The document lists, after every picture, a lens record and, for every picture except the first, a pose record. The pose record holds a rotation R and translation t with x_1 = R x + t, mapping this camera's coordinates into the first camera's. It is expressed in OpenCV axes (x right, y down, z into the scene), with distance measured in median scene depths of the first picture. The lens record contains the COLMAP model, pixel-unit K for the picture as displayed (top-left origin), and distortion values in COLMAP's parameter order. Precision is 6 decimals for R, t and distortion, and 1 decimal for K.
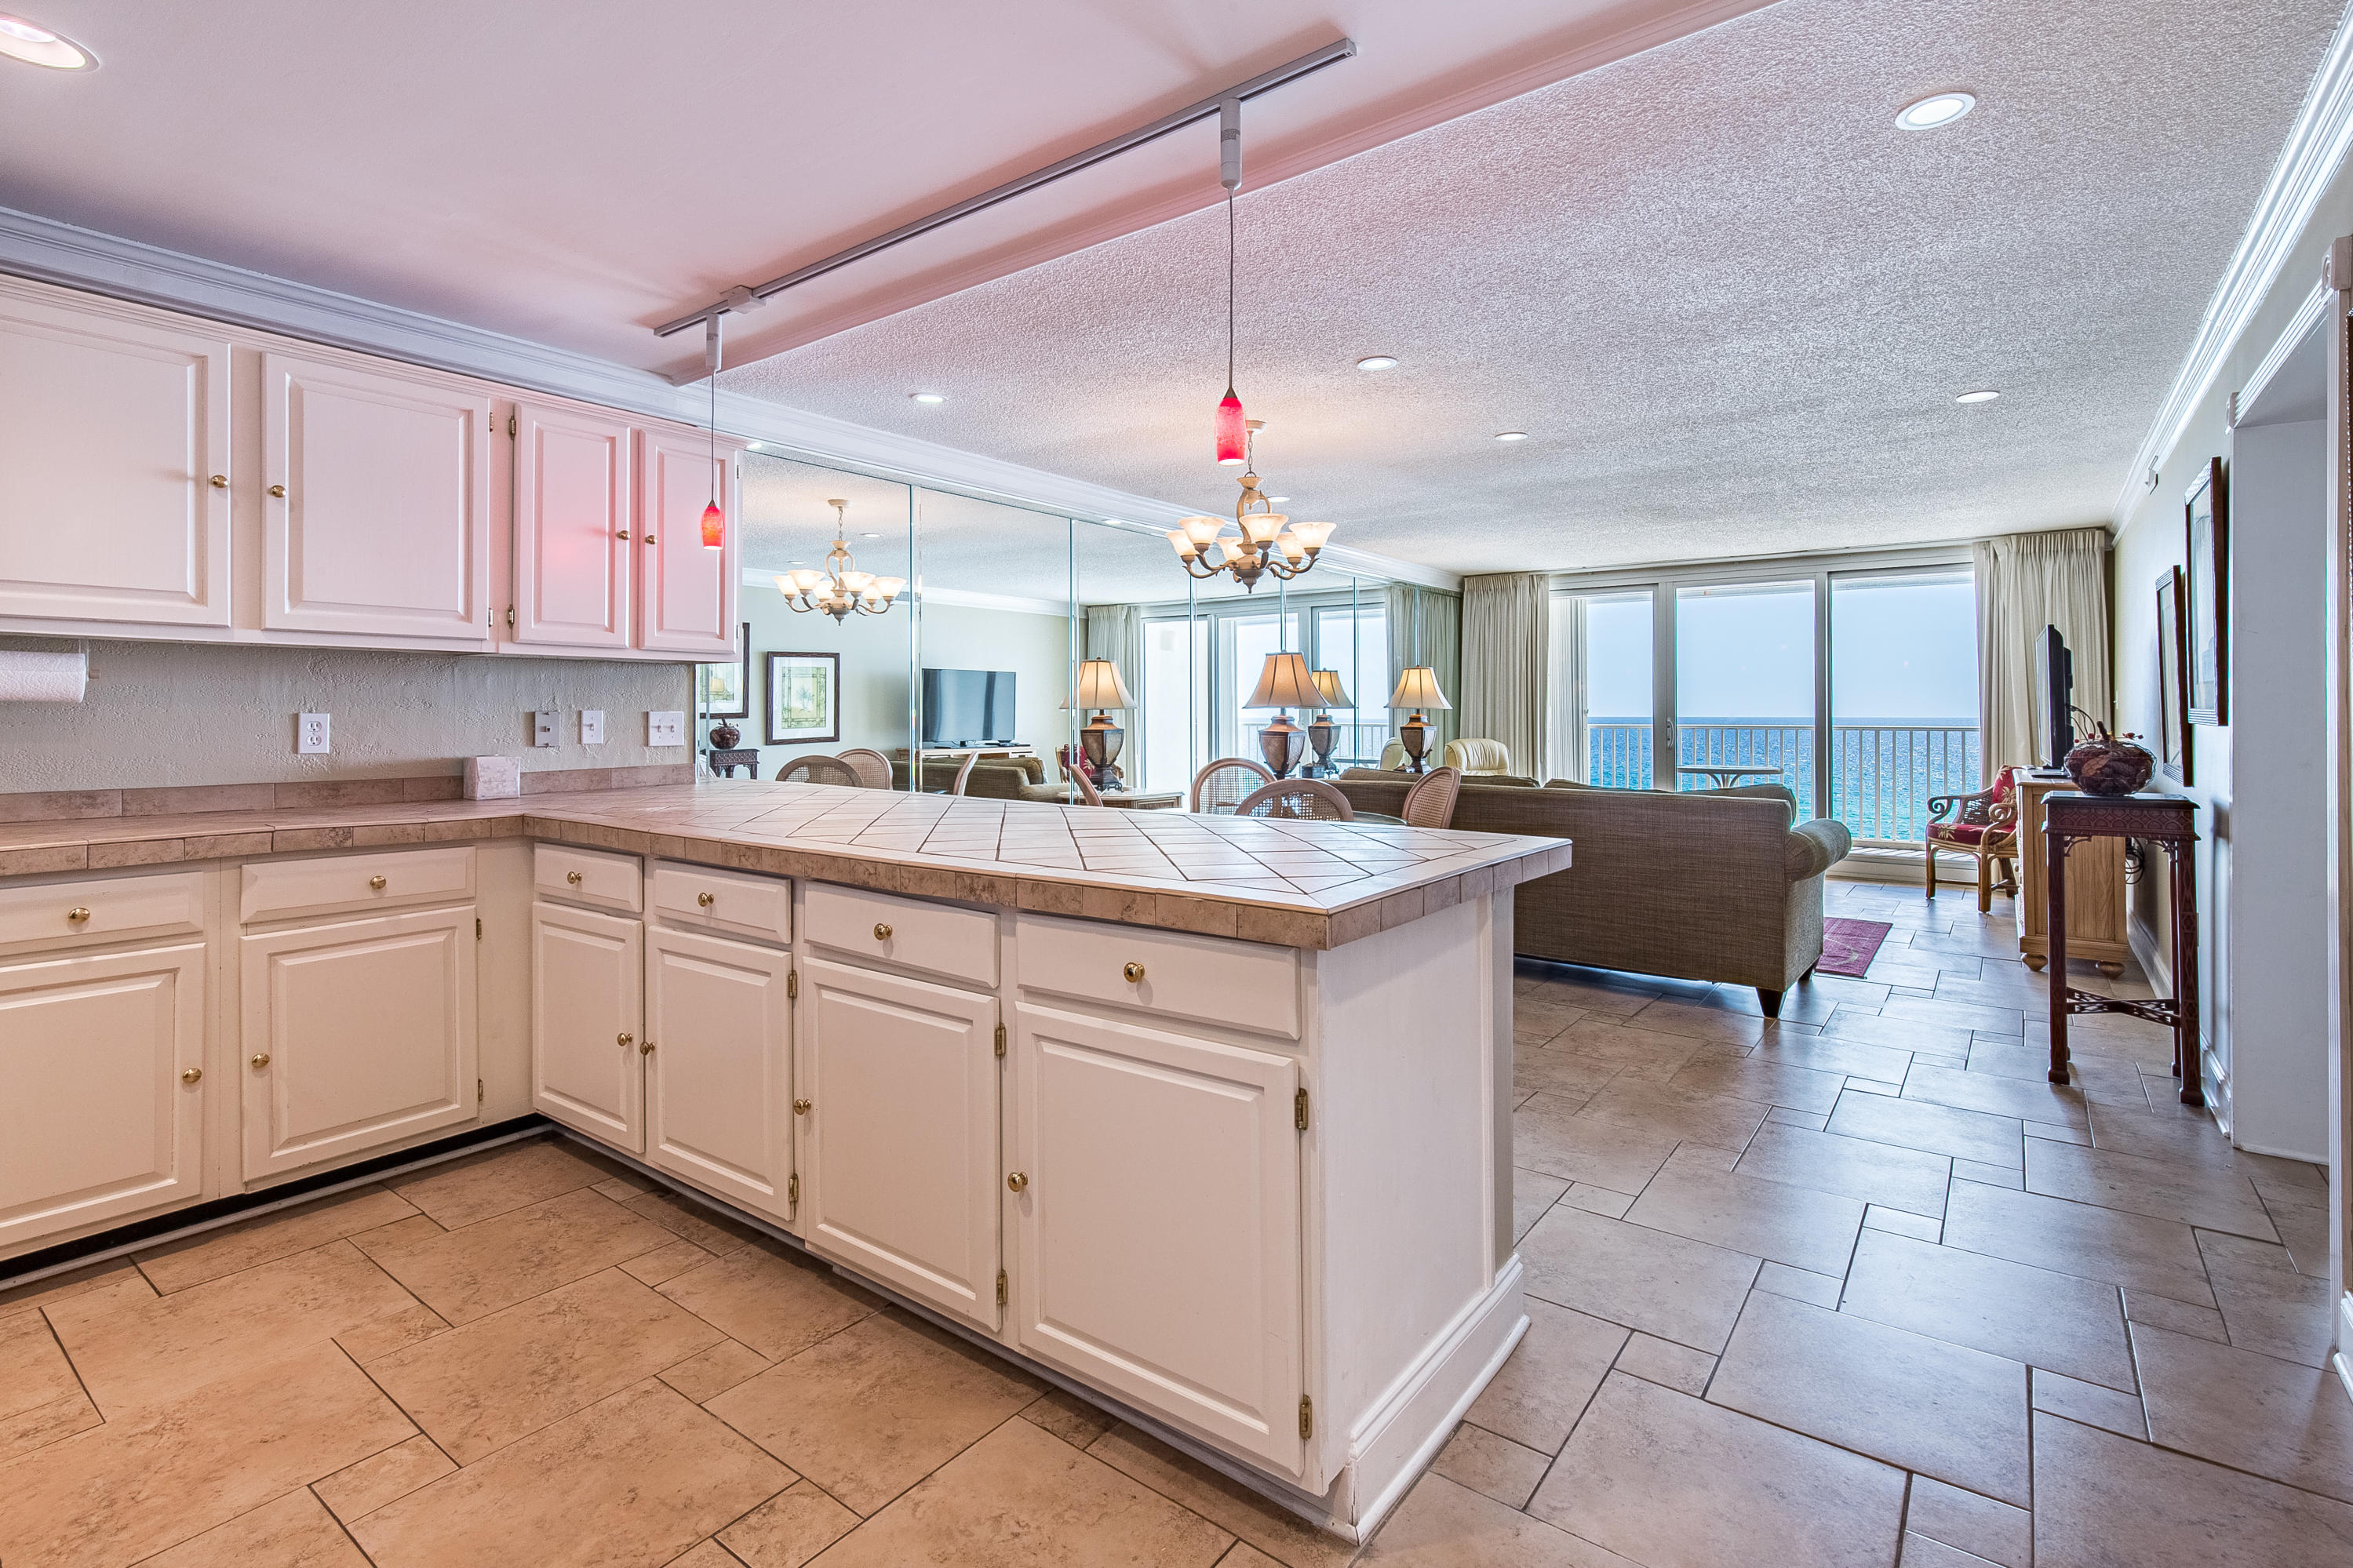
lens RADIAL K [[1091.9, 0, 1179.2], [0, 1091.9, 696.6], [0, 0, 1]] dist [0.005766, 0.000651]
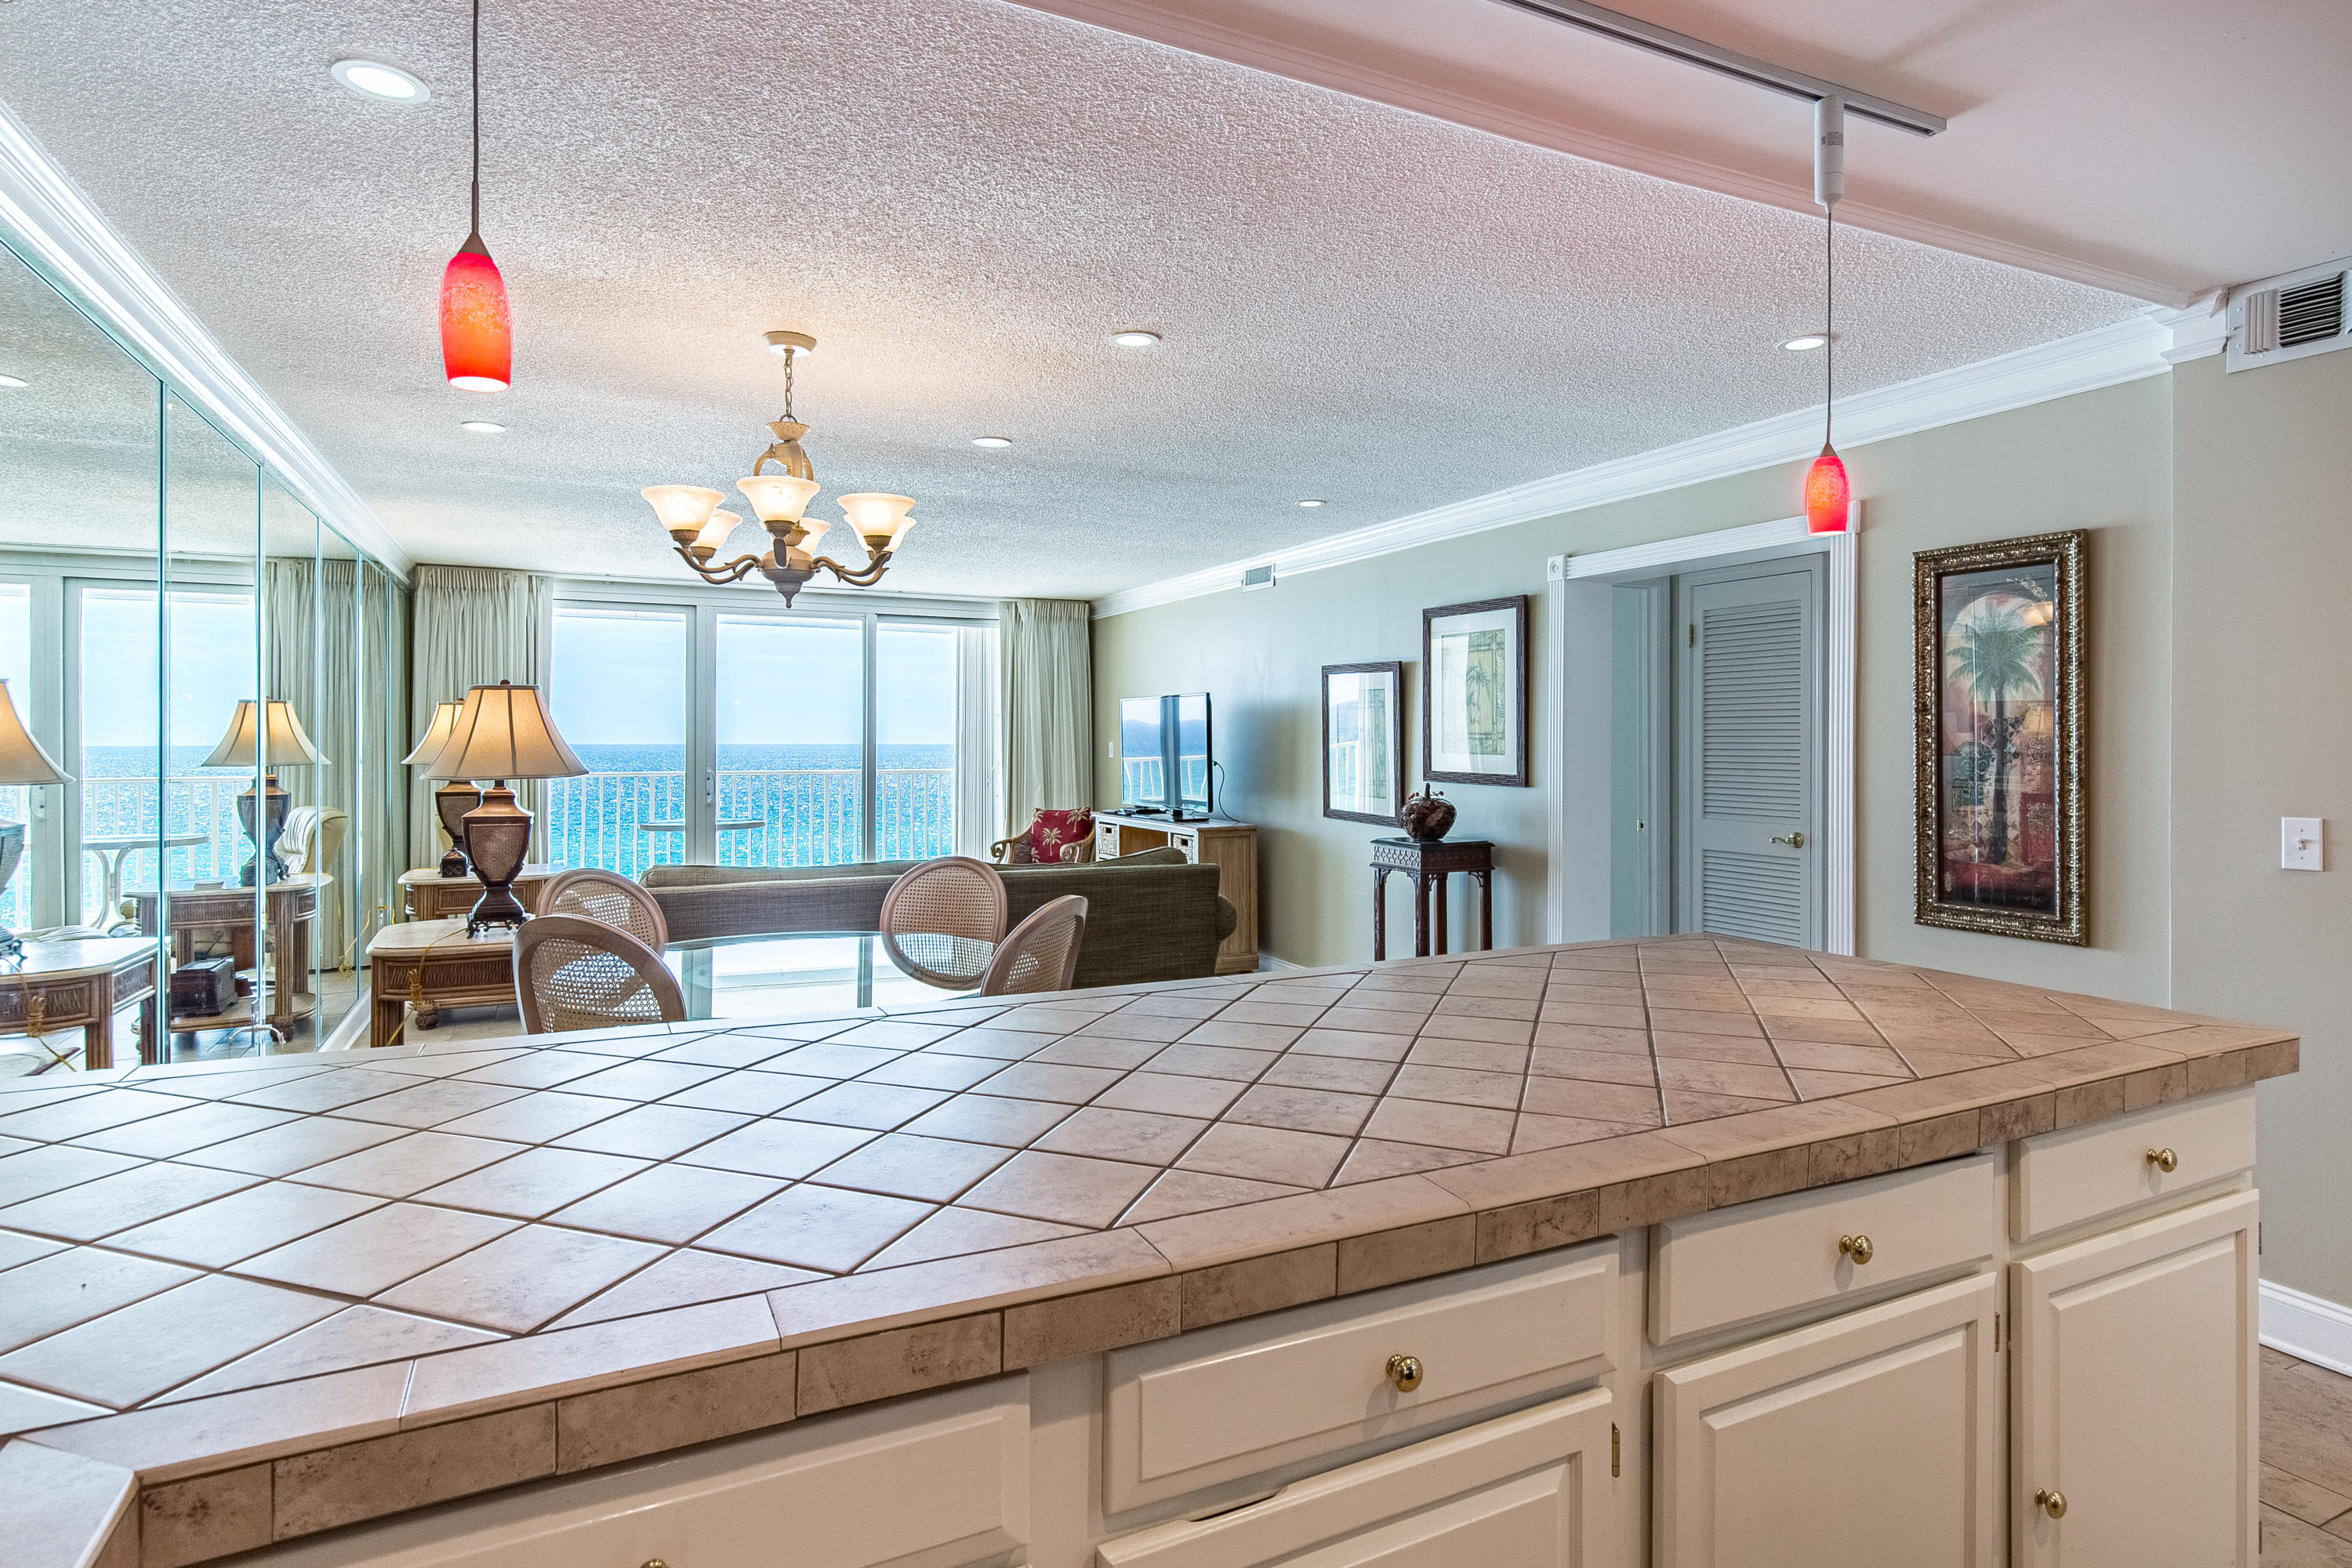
lens RADIAL K [[1251.5, 0, 1195.9], [0, 1251.5, 734.2], [0, 0, 1]] dist [0.003652, 0.000903]
pose [[0.447386, 0.005195, 0.894326, -0.642875], [-0.015382, 0.999880, 0.001887, -0.036456], [-0.894209, -0.014601, 0.447412, 0.630351]]
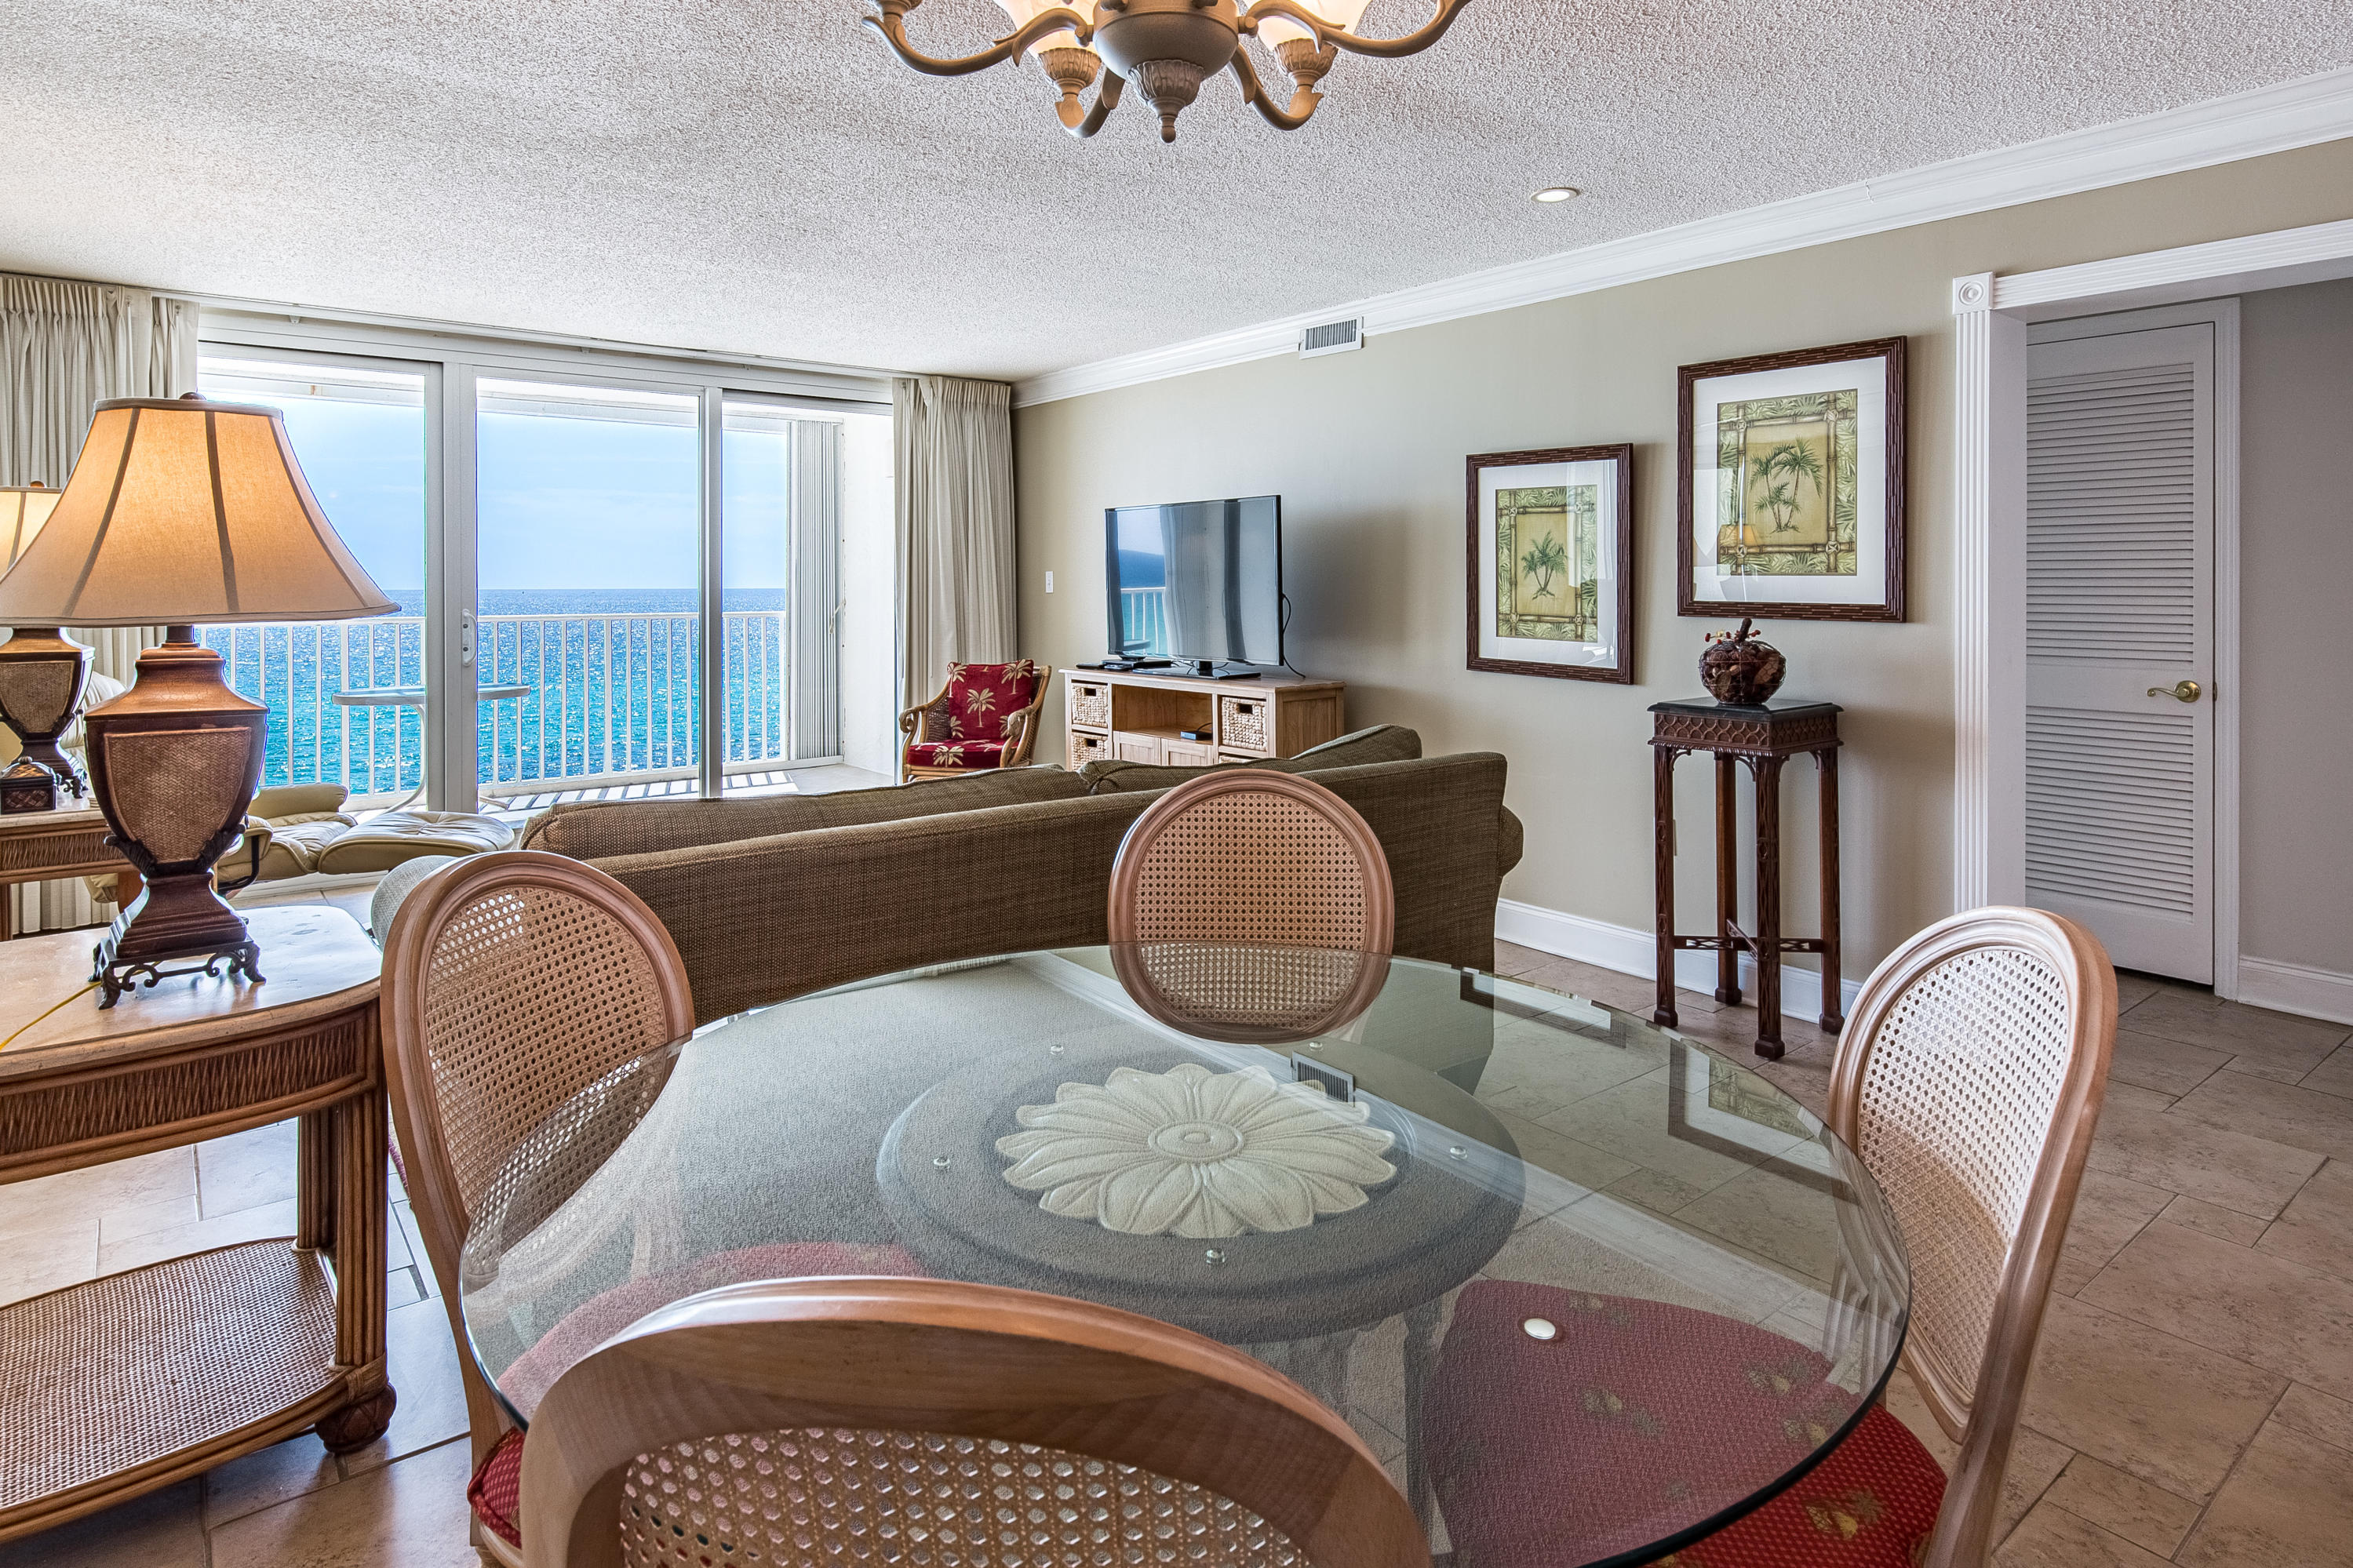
lens RADIAL K [[1298.6, 0, 1213.7], [0, 1298.6, 589.5], [0, 0, 1]] dist [-0.001211, 0.001590]
pose [[0.239885, -0.005035, 0.970788, -0.262676], [-0.013295, 0.999876, 0.008471, -0.003152], [-0.970710, -0.014939, 0.239788, 1.257155]]
